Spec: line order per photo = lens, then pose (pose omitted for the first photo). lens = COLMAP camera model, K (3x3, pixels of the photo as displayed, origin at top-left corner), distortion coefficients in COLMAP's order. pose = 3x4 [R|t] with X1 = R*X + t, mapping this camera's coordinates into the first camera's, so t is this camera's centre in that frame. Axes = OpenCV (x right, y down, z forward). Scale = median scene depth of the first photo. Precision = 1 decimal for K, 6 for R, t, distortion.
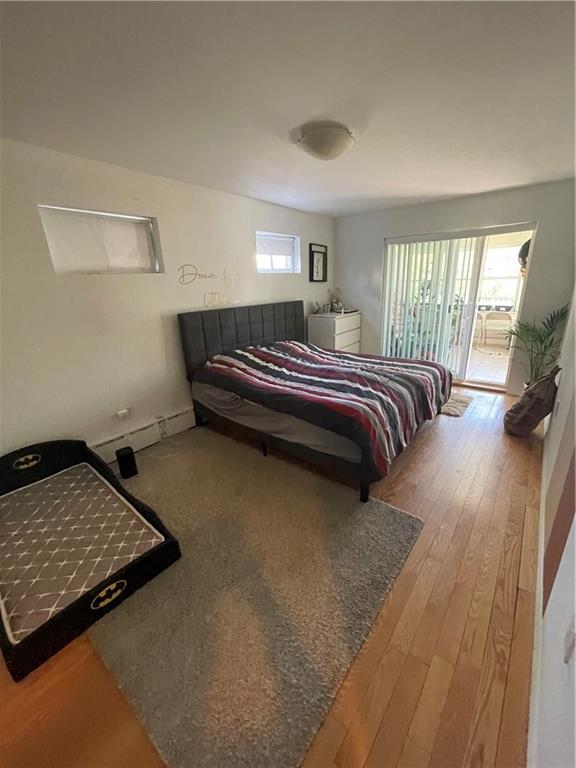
lens RADIAL K [[311.3, 0, 288.7], [0, 311.3, 384.6], [0, 0, 1]] dist [-0.004052, 0.000932]
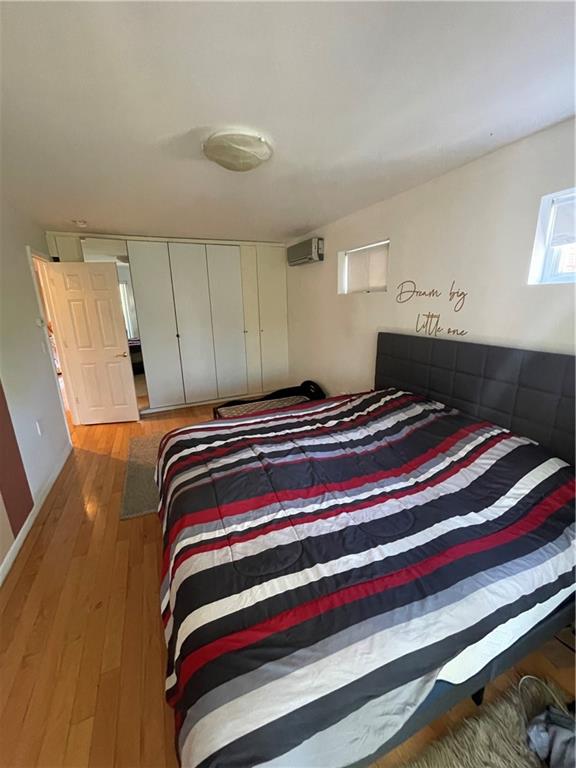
lens RADIAL K [[311.3, 0, 286.3], [0, 311.3, 384.0], [0, 0, 1]] dist [-0.004052, 0.000932]
pose [[-0.443804, 0.266899, -0.855455, 0.631677], [-0.252509, 0.878689, 0.405148, -0.386860], [0.859812, 0.395816, -0.322571, 1.068026]]
